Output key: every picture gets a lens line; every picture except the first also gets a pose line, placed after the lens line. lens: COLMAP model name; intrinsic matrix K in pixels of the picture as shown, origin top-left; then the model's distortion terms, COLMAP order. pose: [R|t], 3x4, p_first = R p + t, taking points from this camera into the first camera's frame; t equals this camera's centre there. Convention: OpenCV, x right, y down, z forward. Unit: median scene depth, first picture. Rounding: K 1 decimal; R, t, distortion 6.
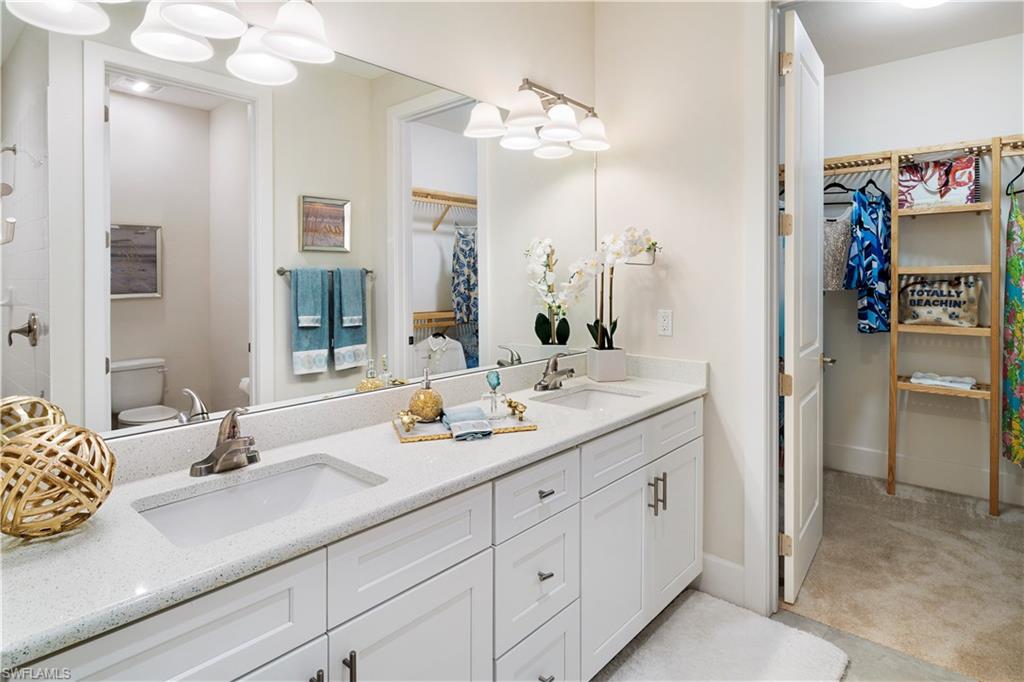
lens RADIAL K [[555.9, 0, 511.7], [0, 555.9, 281.3], [0, 0, 1]] dist [-0.002877, -0.000515]
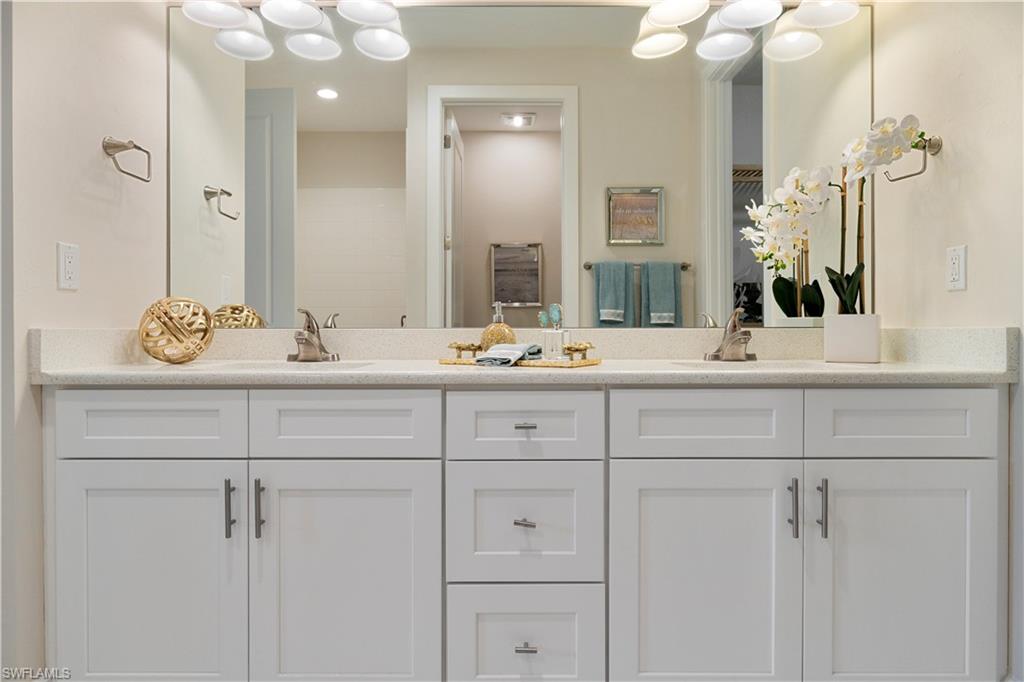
lens RADIAL K [[608.7, 0, 512.0], [0, 608.7, 341.0], [0, 0, 1]] dist [-0.001296, -0.000039]
pose [[0.664971, 0.013489, -0.746748, 0.312269], [-0.005530, 0.999898, 0.013137, 0.101867], [0.746849, -0.004606, 0.664978, 0.156554]]
